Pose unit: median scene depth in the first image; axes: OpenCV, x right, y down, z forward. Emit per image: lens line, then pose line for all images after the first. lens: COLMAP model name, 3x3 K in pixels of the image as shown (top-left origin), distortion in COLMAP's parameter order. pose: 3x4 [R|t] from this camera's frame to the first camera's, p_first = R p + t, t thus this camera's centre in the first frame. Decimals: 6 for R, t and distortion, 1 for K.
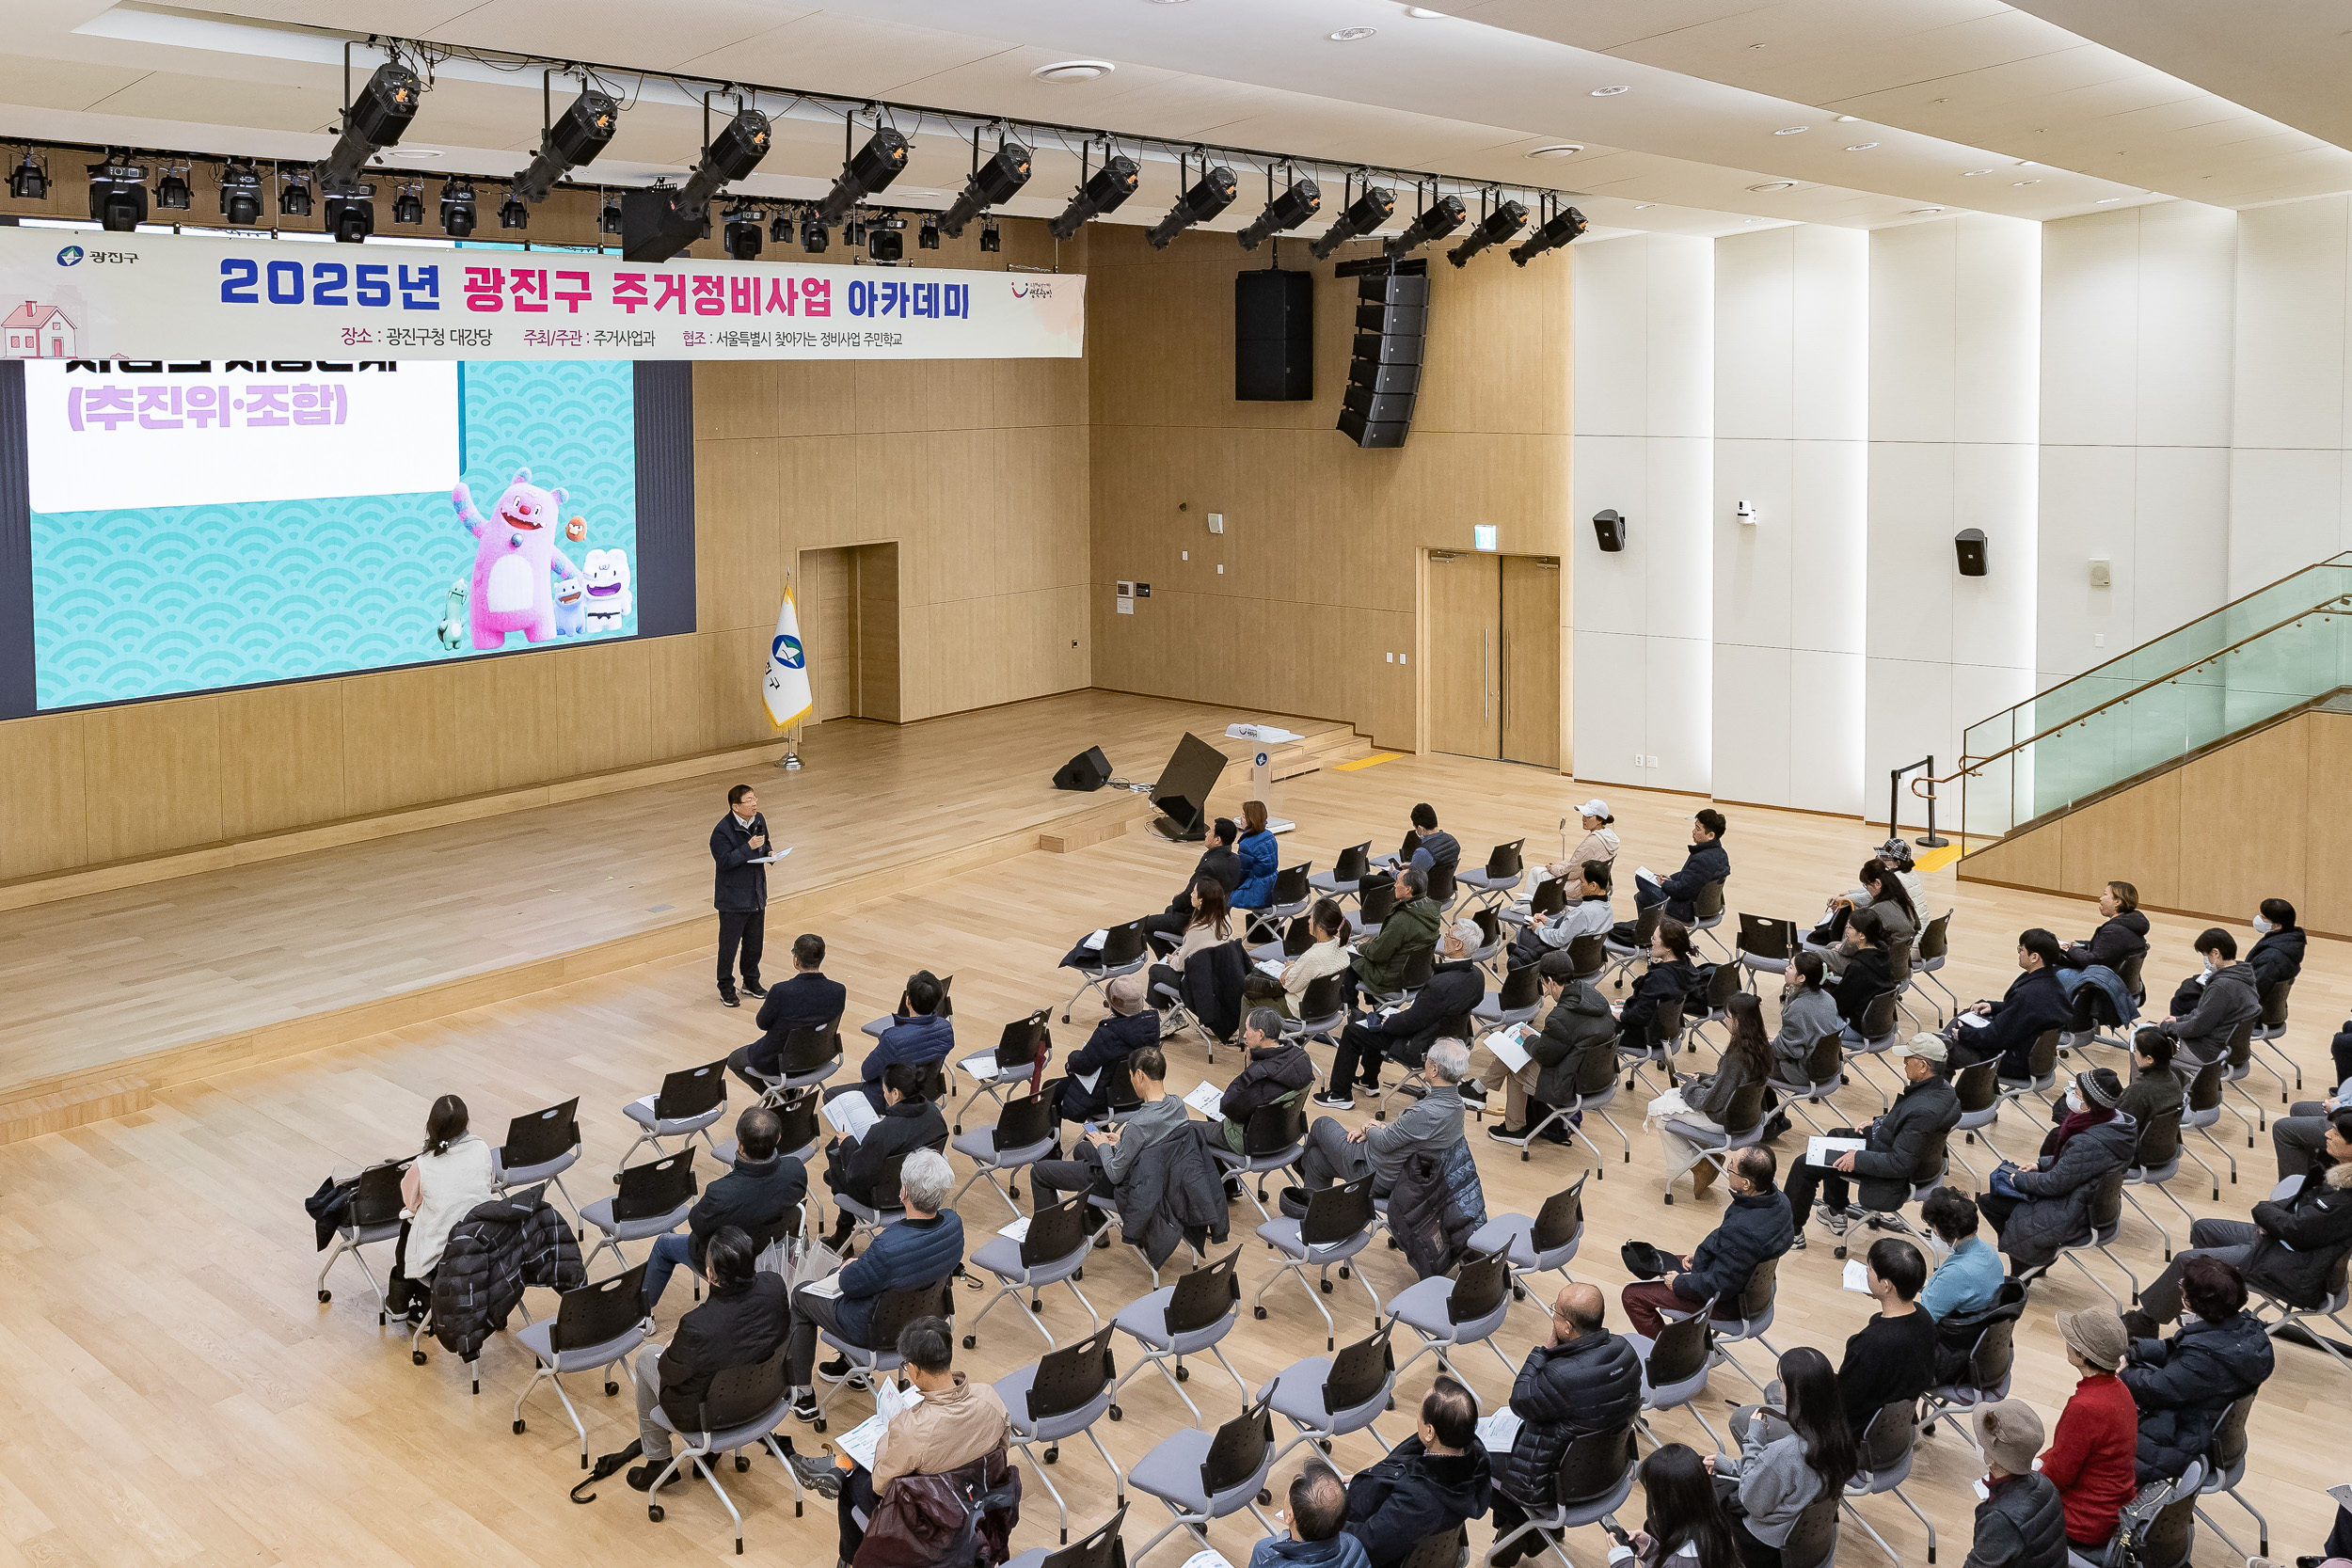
lens RADIAL K [[1901.8, 0, 1147.6], [0, 1901.8, 467.9], [0, 0, 1]] dist [-0.014289, 0.030511]
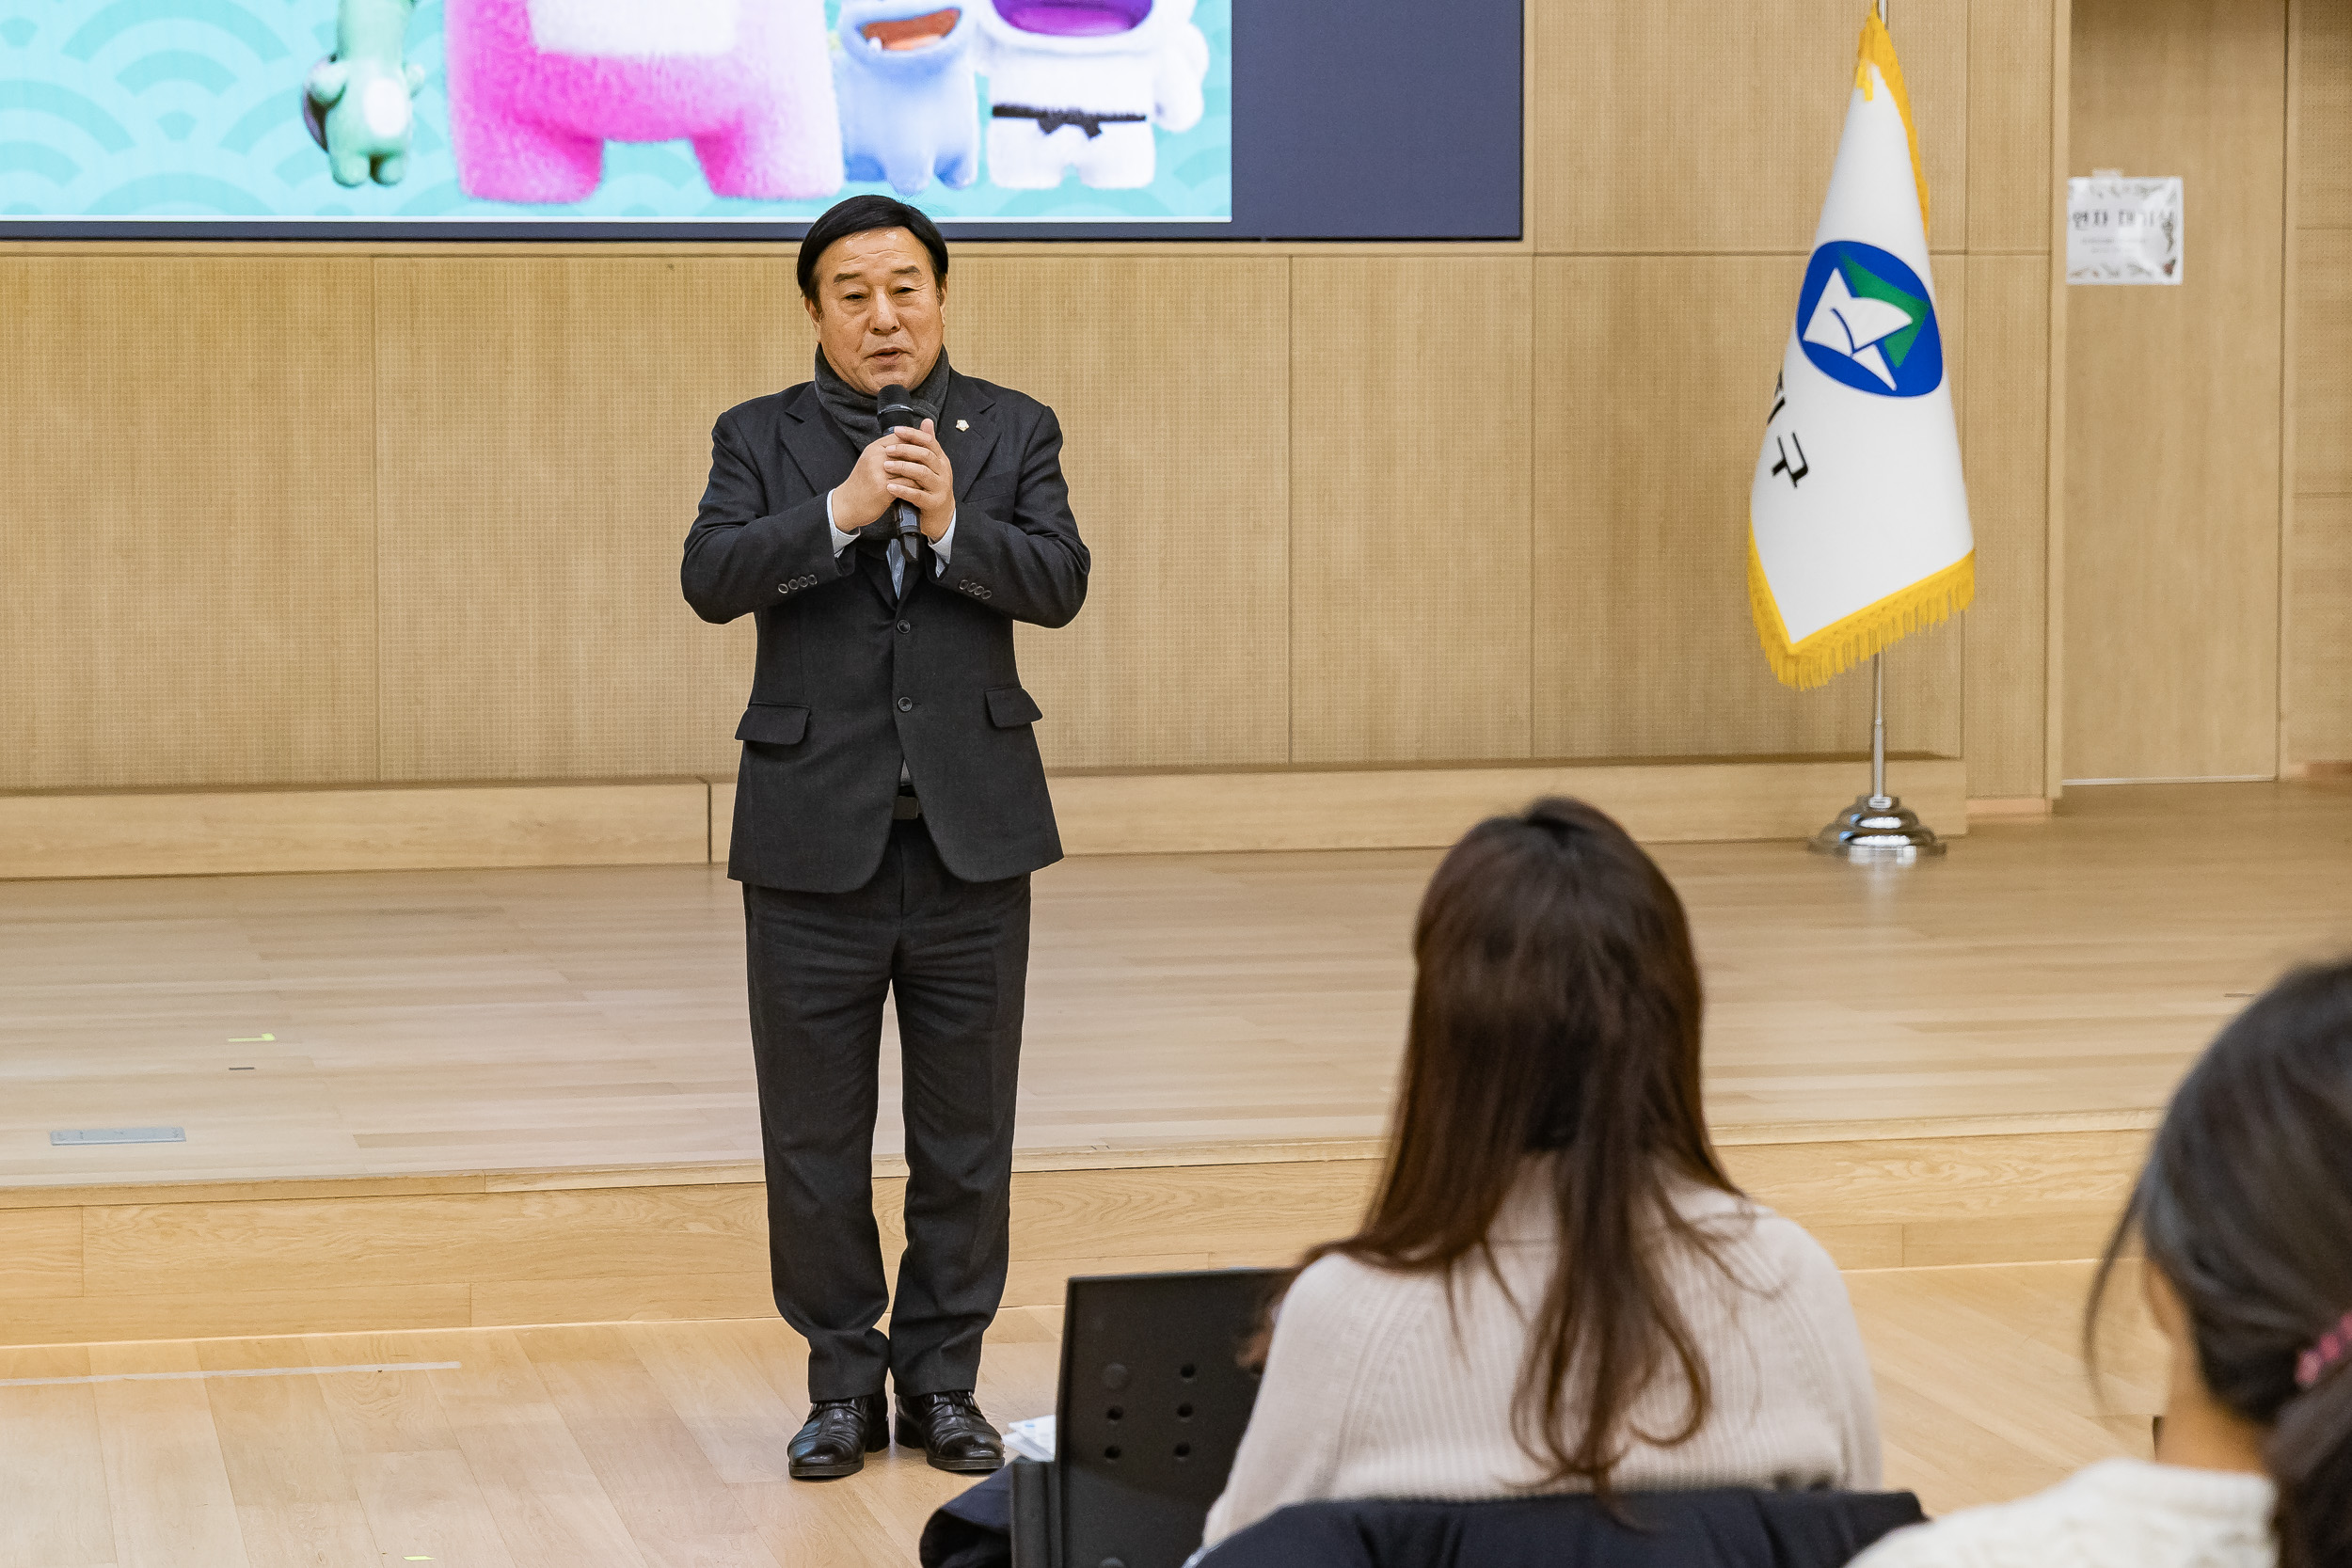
lens RADIAL K [[5282.5, 0, 1003.1], [0, 5282.5, 692.8], [0, 0, 1]] dist [0.072898, 0.000000]
pose [[0.786536, 0.043548, -0.616008, 0.129672], [-0.029221, 0.999018, 0.033313, 0.145083], [0.616853, -0.008201, 0.787036, 0.548853]]
